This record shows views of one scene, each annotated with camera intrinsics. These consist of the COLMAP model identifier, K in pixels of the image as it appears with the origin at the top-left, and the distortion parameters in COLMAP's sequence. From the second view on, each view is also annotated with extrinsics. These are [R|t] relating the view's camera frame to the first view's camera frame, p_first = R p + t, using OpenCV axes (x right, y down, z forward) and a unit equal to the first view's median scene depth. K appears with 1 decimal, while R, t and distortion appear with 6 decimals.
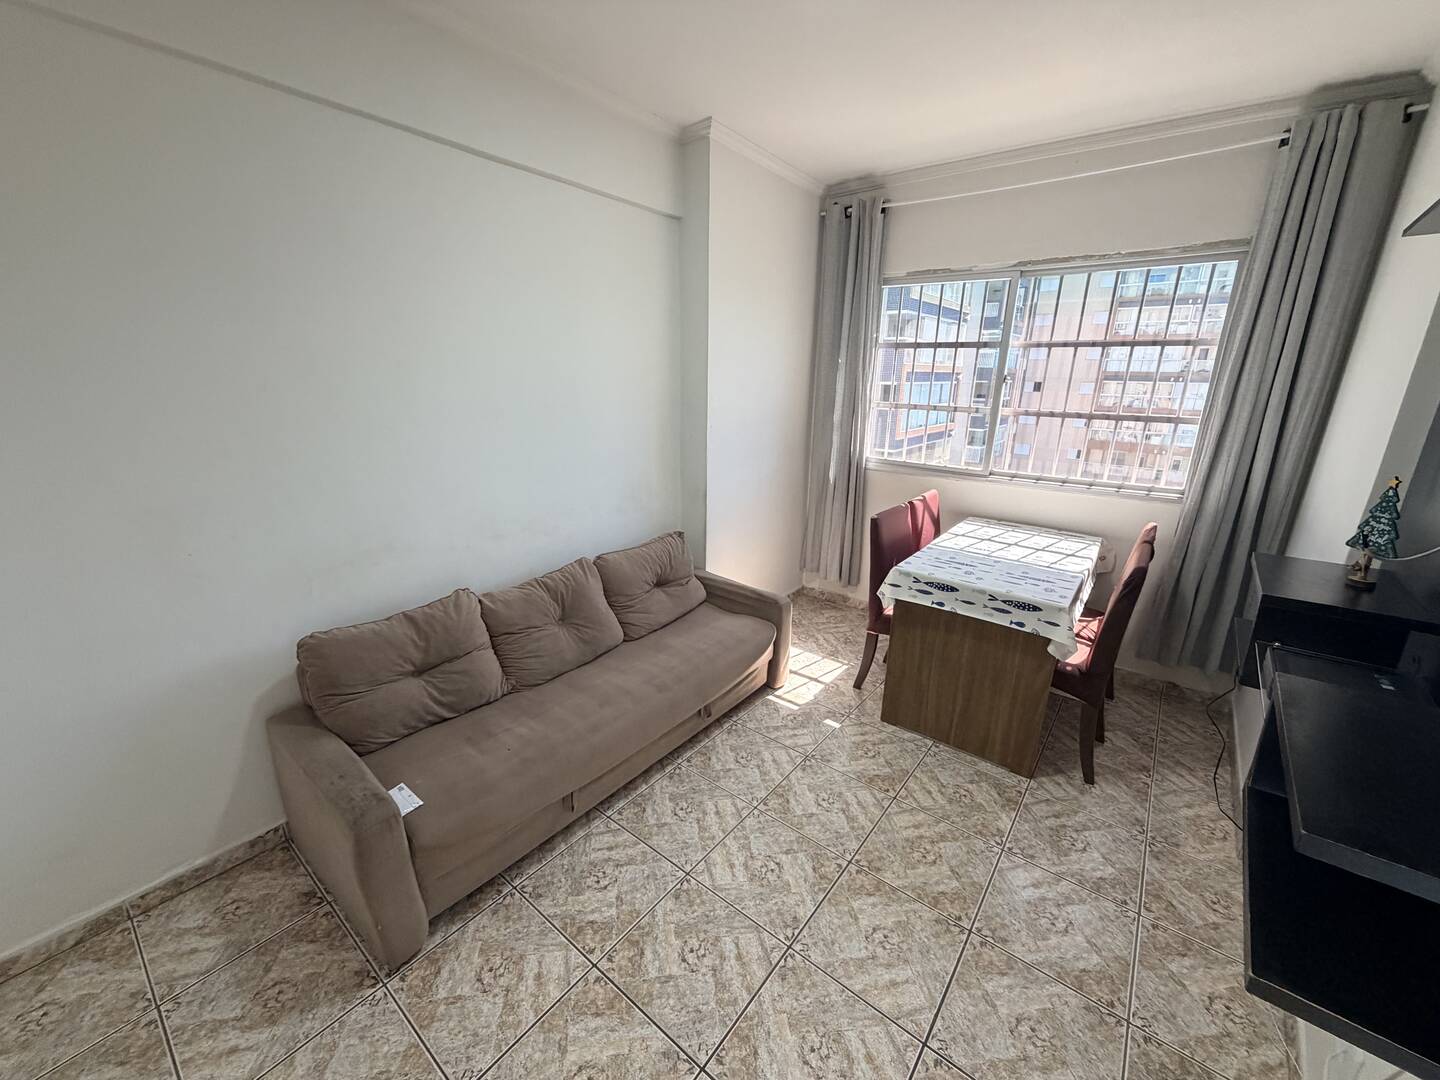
lens RADIAL K [[578.3, 0, 718.1], [0, 578.3, 542.6], [0, 0, 1]] dist [-0.000979, -0.000089]
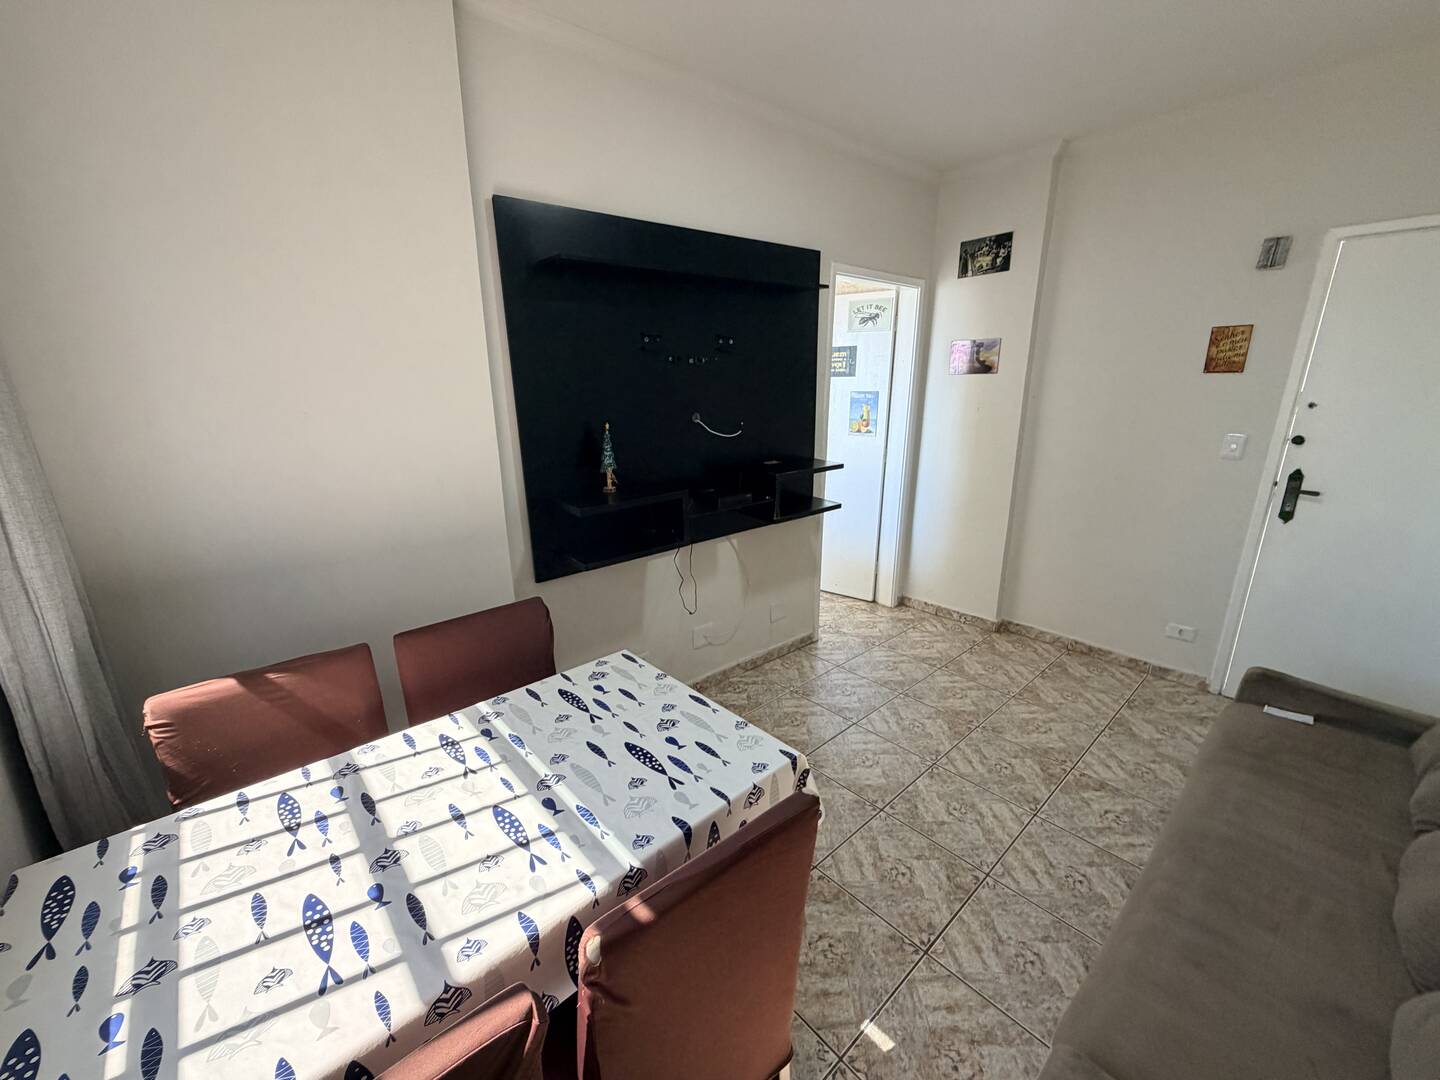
lens RADIAL K [[578.3, 0, 718.1], [0, 578.3, 542.6], [0, 0, 1]] dist [-0.000979, -0.000089]
pose [[-0.986048, -0.056616, 0.156539, 0.311119], [0.036791, 0.843006, 0.536644, -0.374440], [-0.162346, 0.534916, -0.829161, 1.340109]]
